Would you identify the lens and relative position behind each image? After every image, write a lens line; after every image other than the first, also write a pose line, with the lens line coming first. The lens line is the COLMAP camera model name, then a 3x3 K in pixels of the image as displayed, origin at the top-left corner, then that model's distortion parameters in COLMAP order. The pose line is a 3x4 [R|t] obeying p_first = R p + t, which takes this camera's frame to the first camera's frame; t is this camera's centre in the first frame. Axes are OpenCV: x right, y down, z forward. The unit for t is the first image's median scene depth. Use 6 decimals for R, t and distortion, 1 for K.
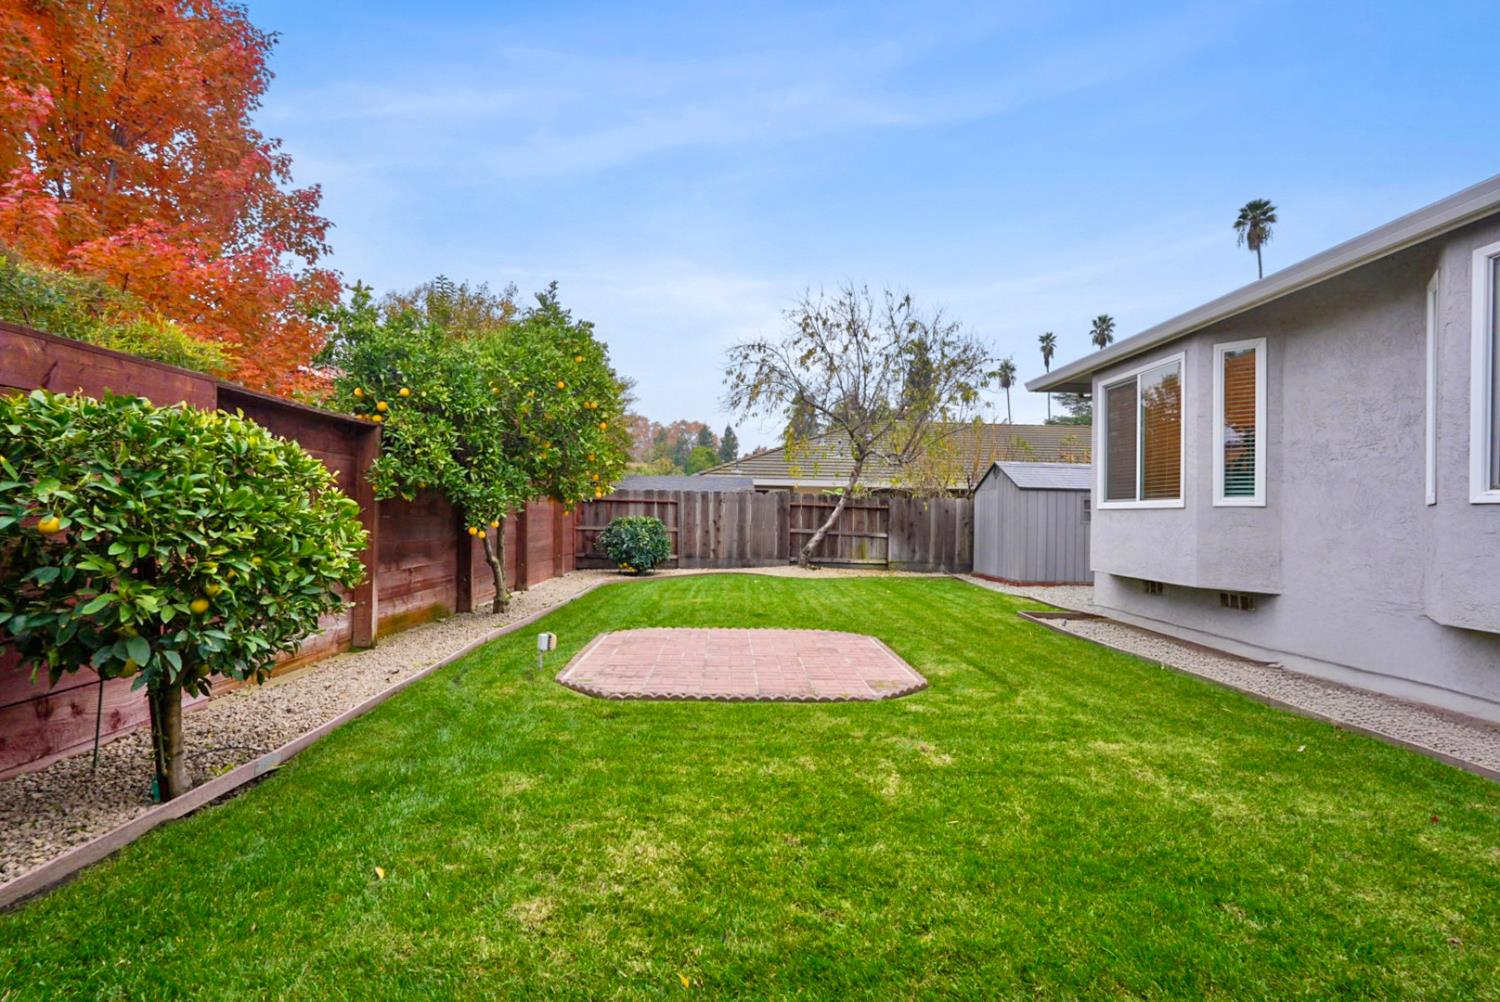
lens RADIAL K [[660.5, 0, 748.9], [0, 660.5, 506.7], [0, 0, 1]] dist [-0.017942, -0.000099]
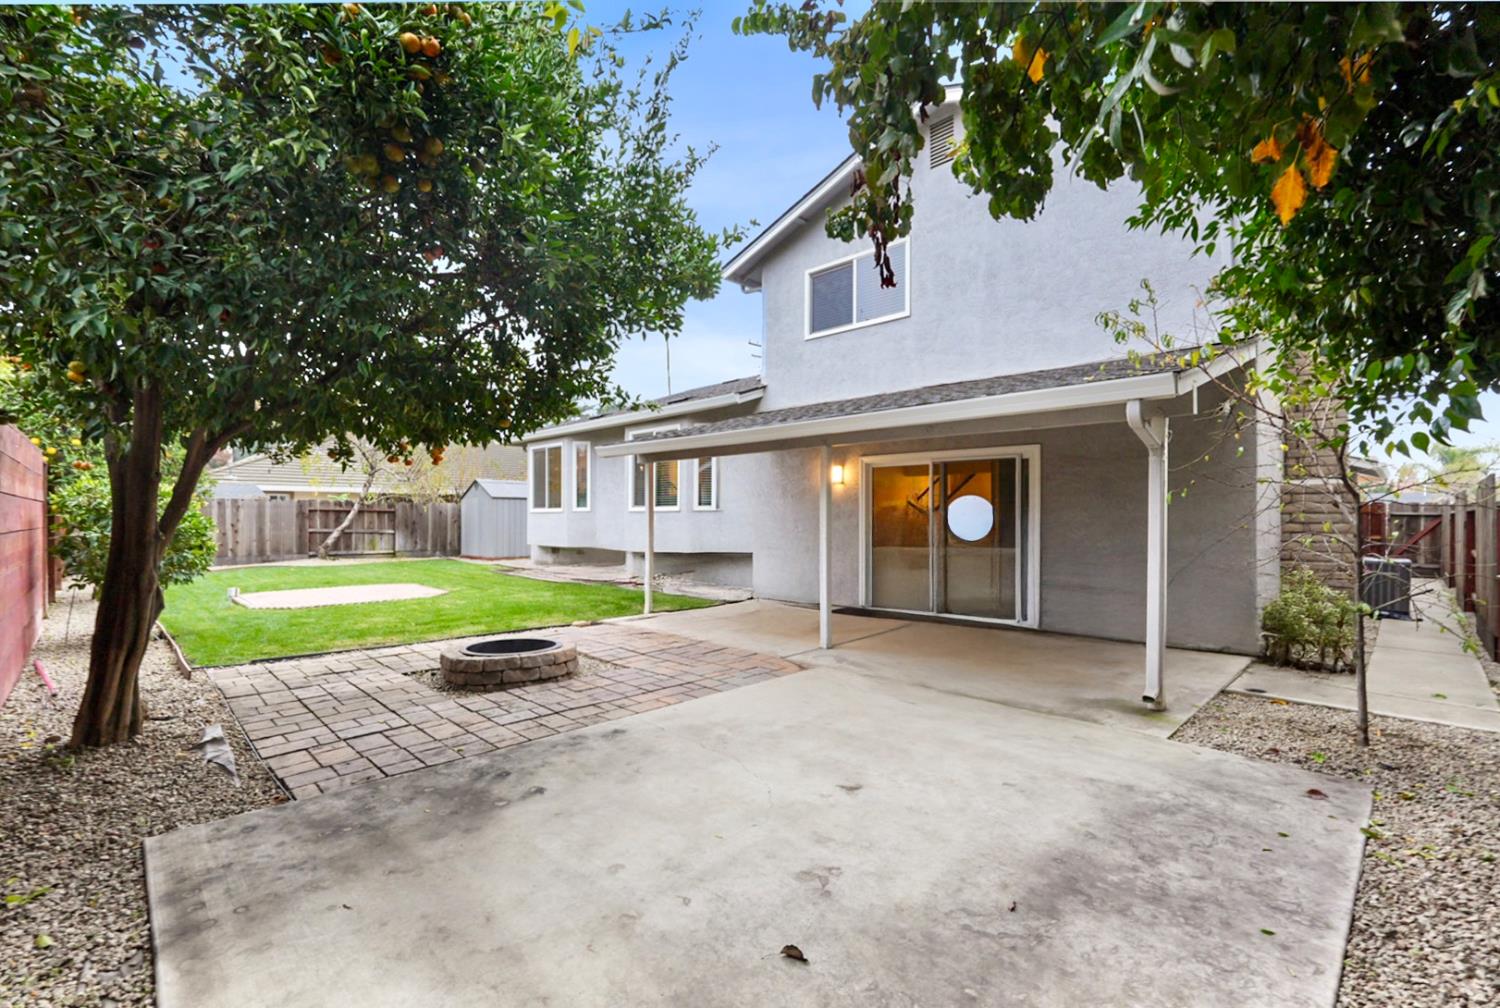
lens RADIAL K [[660.5, 0, 748.0], [0, 660.5, 514.1], [0, 0, 1]] dist [-0.017942, -0.000099]
pose [[0.727664, -0.017672, 0.685707, -0.179658], [0.005892, 0.999792, 0.019515, -0.013200], [-0.685909, -0.010160, 0.727616, -0.453062]]
